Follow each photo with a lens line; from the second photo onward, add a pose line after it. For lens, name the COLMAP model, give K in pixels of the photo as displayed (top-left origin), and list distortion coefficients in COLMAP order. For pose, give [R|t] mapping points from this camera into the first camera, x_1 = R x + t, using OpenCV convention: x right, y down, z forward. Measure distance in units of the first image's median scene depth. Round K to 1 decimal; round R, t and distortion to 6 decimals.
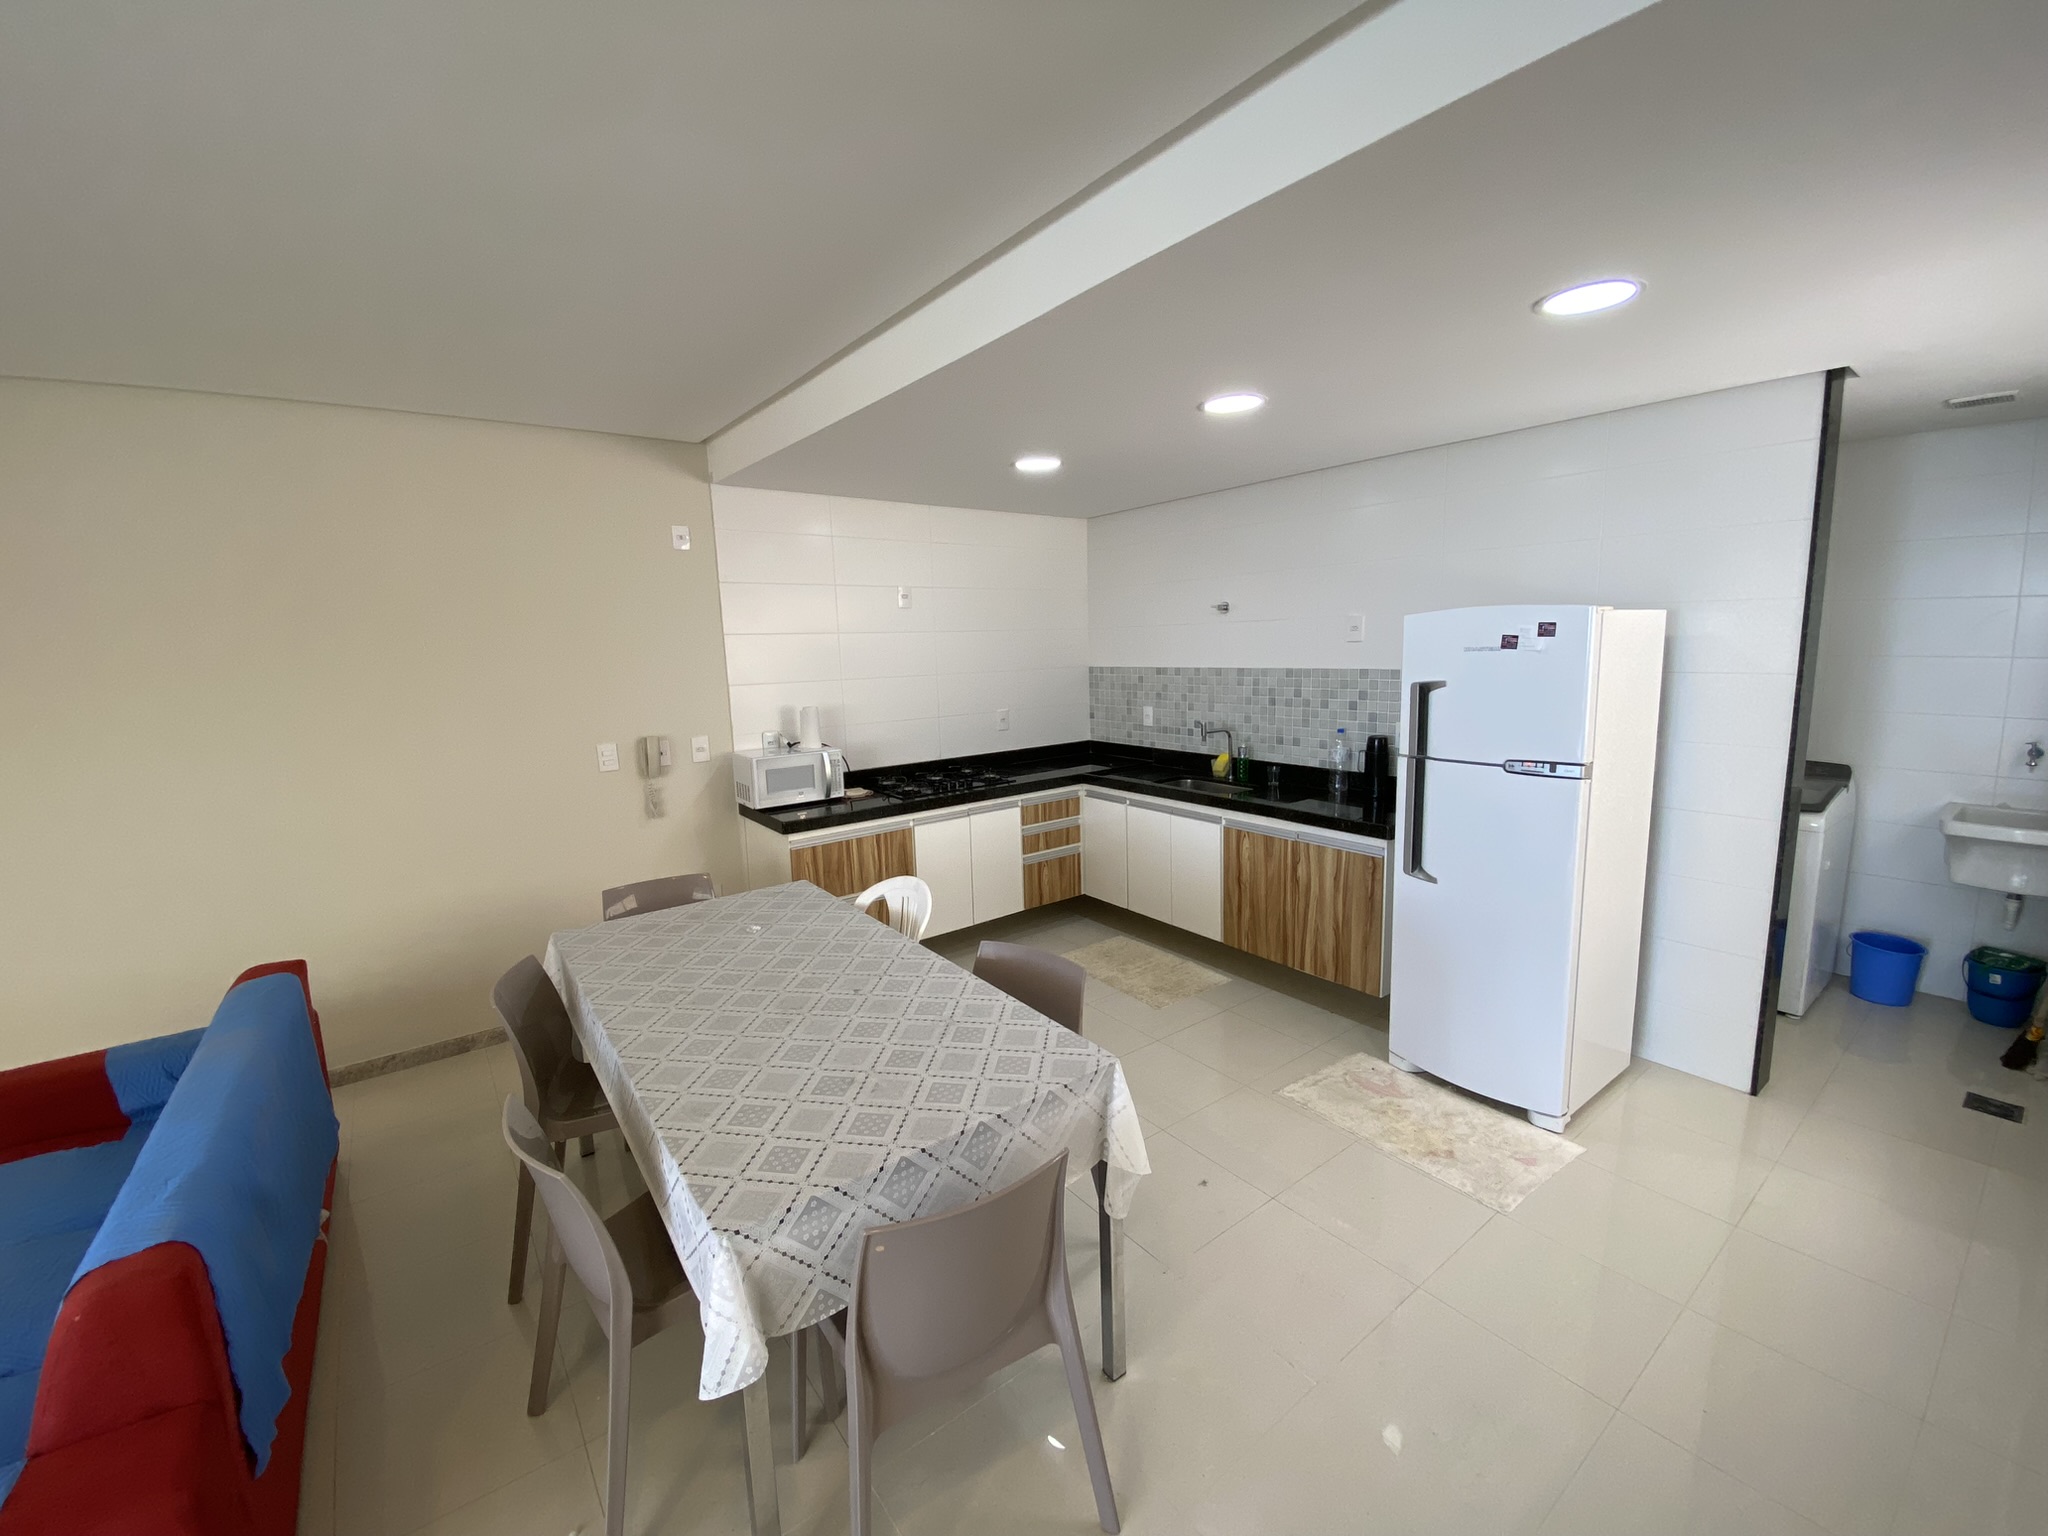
lens RADIAL K [[827.8, 0, 1022.5], [0, 827.8, 764.1], [0, 0, 1]] dist [0.014501, -0.018299]
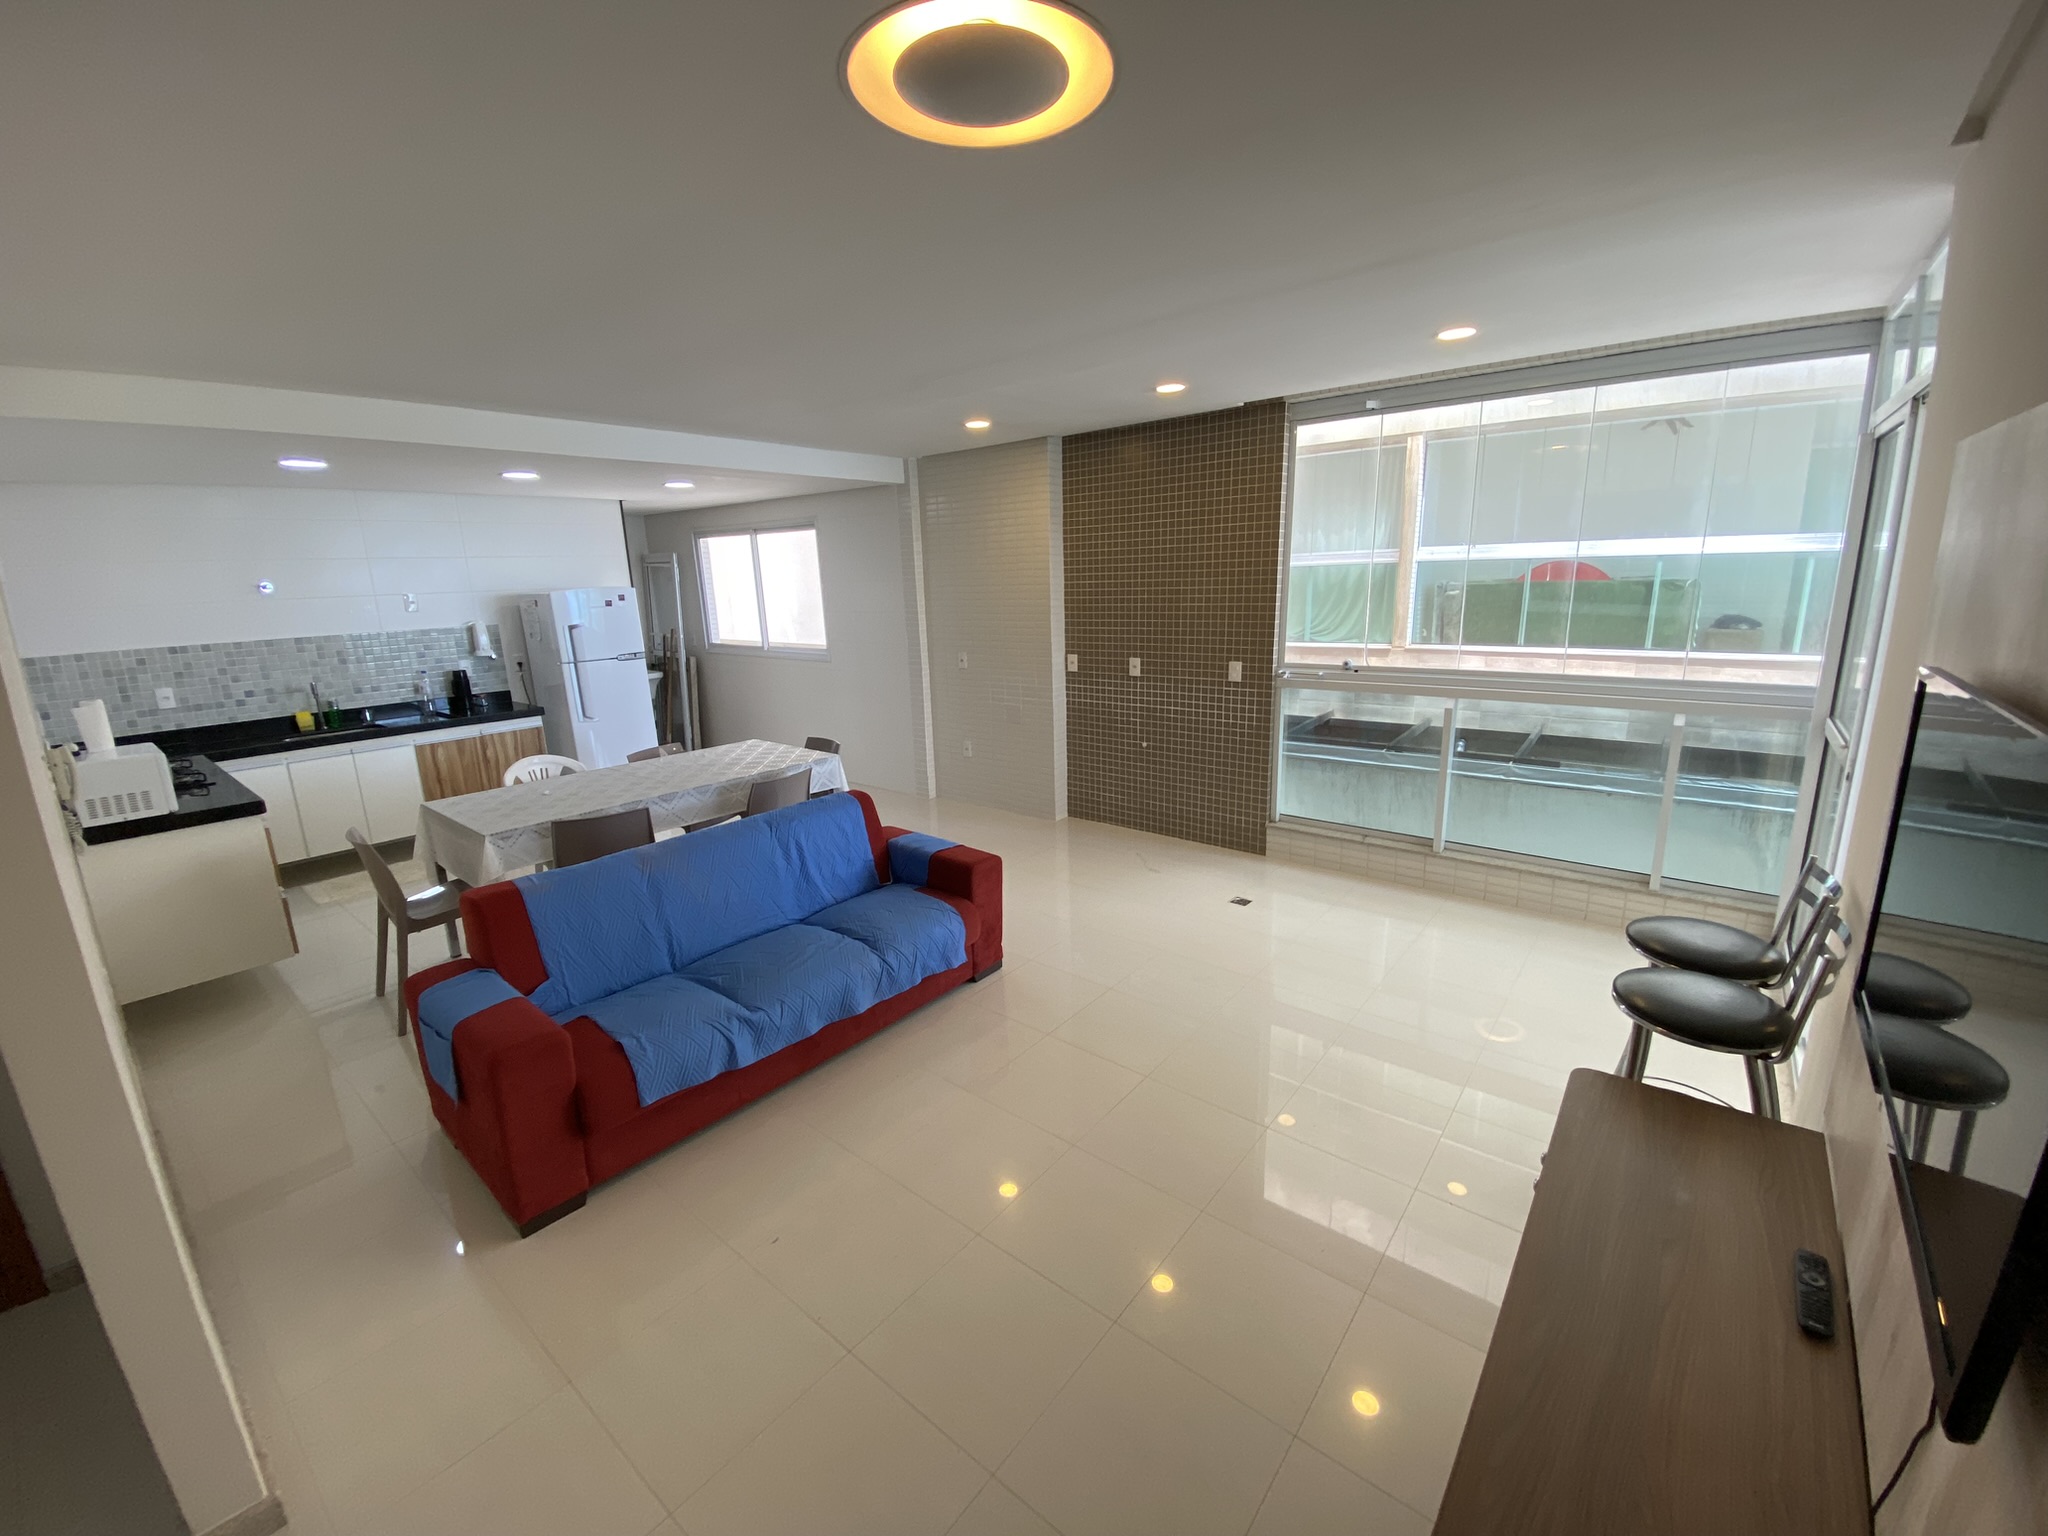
lens RADIAL K [[827.8, 0, 1022.5], [0, 827.8, 764.1], [0, 0, 1]] dist [0.014501, -0.018299]
pose [[-0.264769, -0.175415, 0.948223, -1.332217], [0.184441, 0.955950, 0.228346, -0.024015], [-0.946509, 0.235350, -0.220752, 0.352524]]
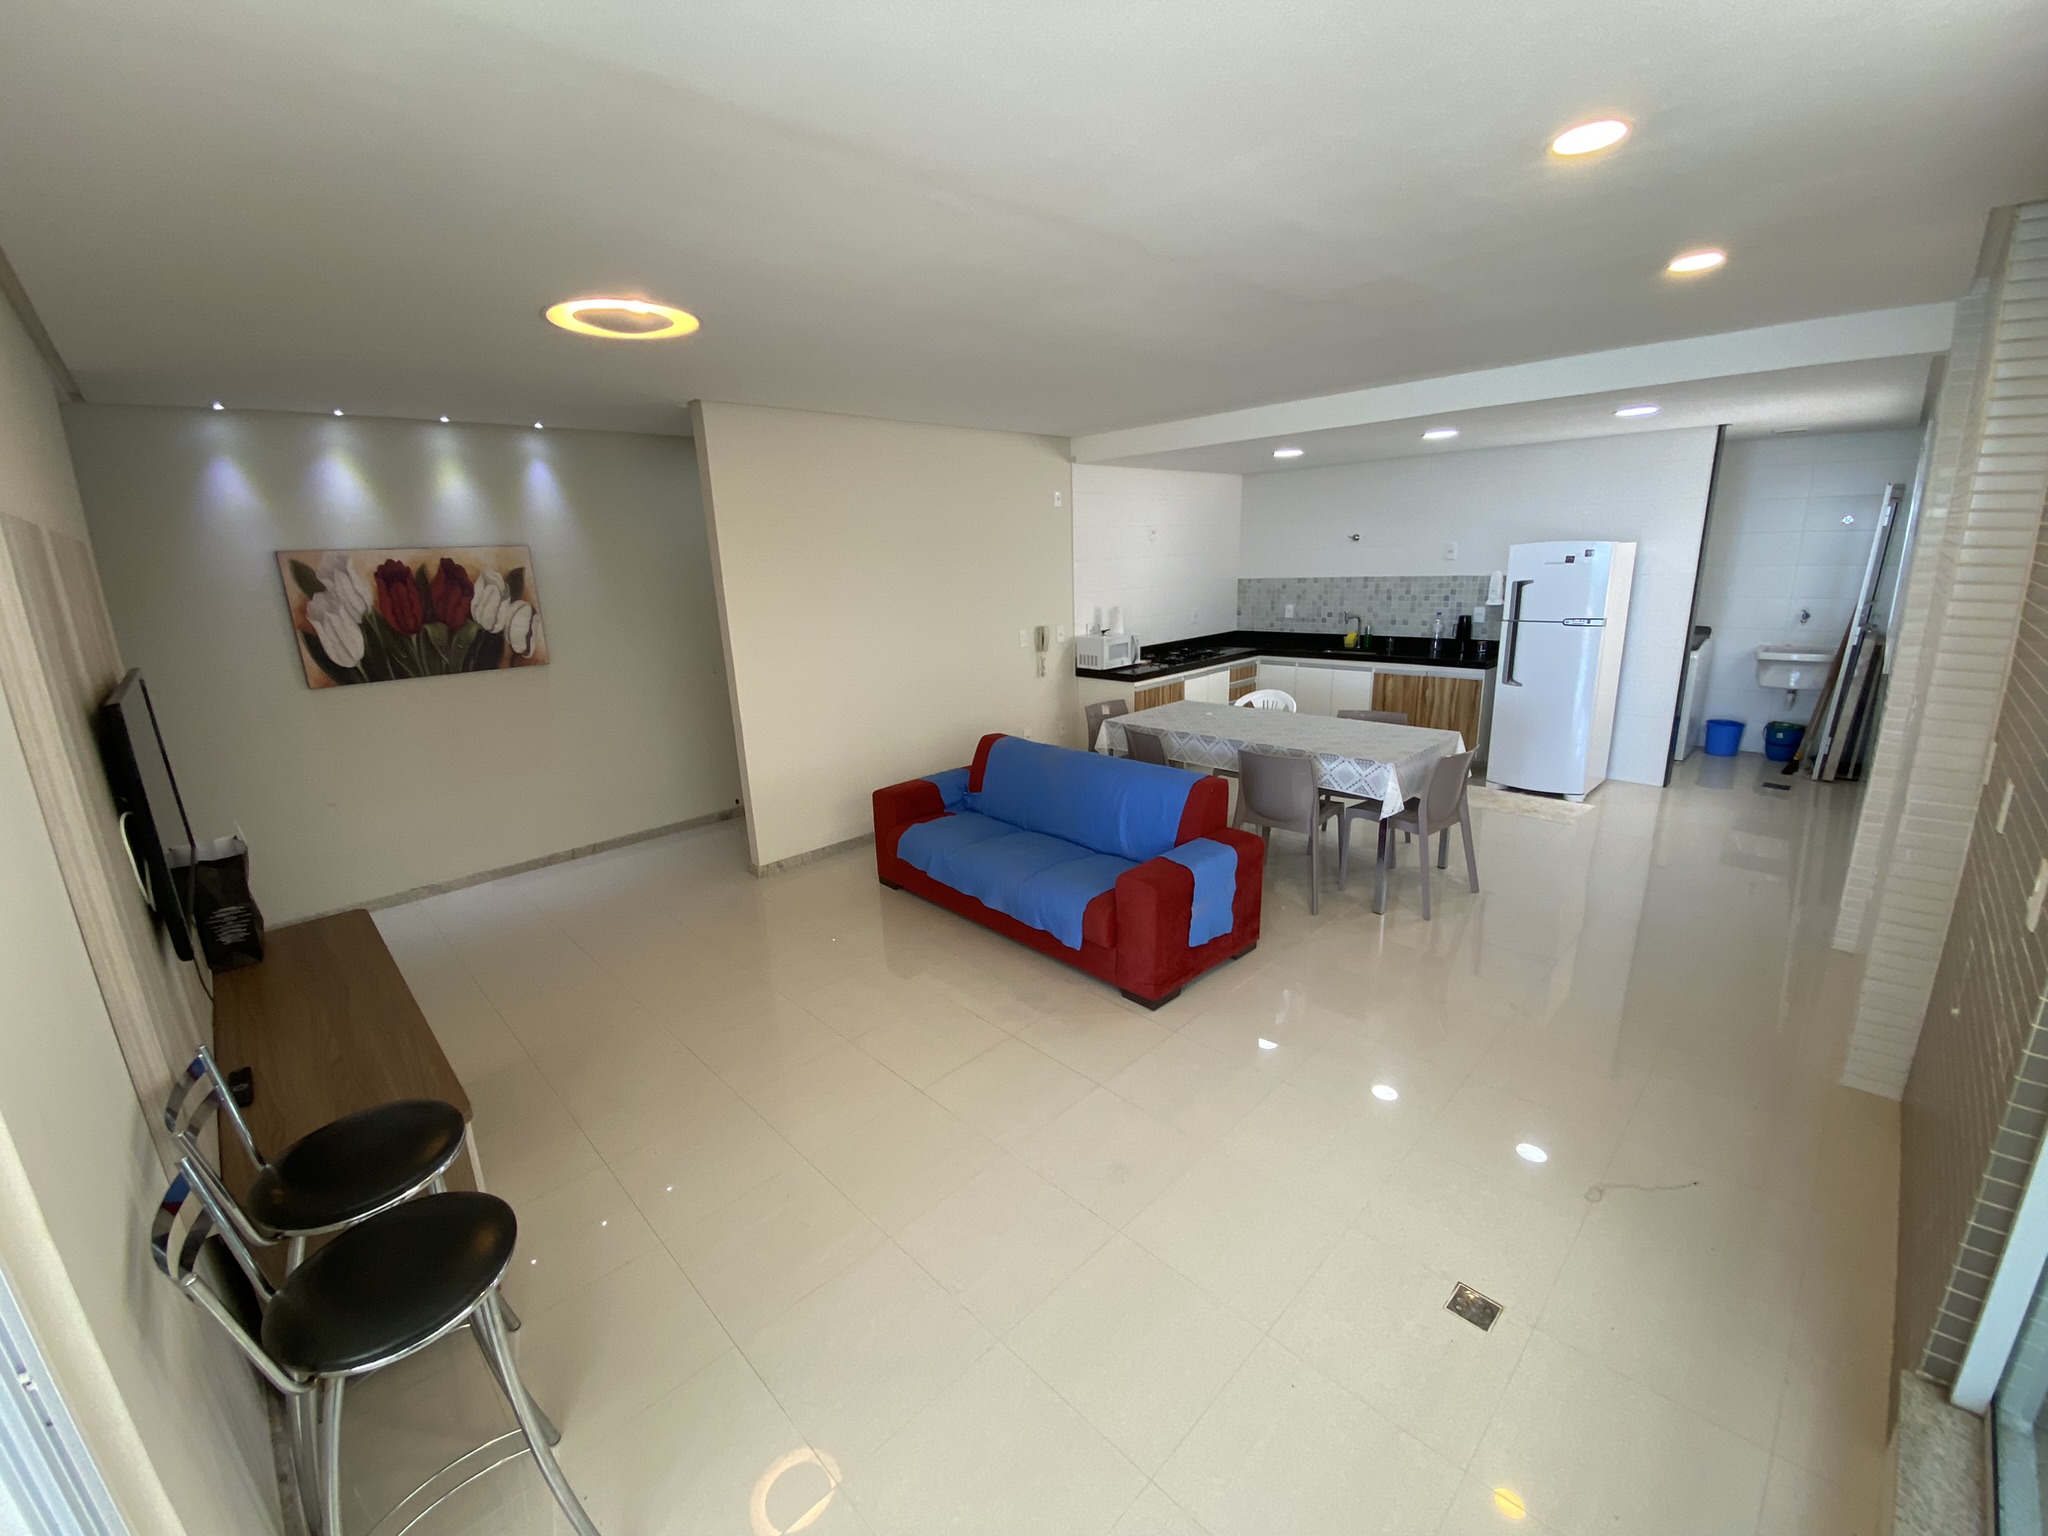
lens RADIAL K [[840.4, 0, 1015.5], [0, 840.4, 775.2], [0, 0, 1]] dist [0.015092, -0.019086]
pose [[0.991550, -0.043310, 0.122279, -0.690542], [0.030423, 0.993969, 0.105357, 0.079326], [-0.126105, -0.100746, 0.986888, -0.610087]]
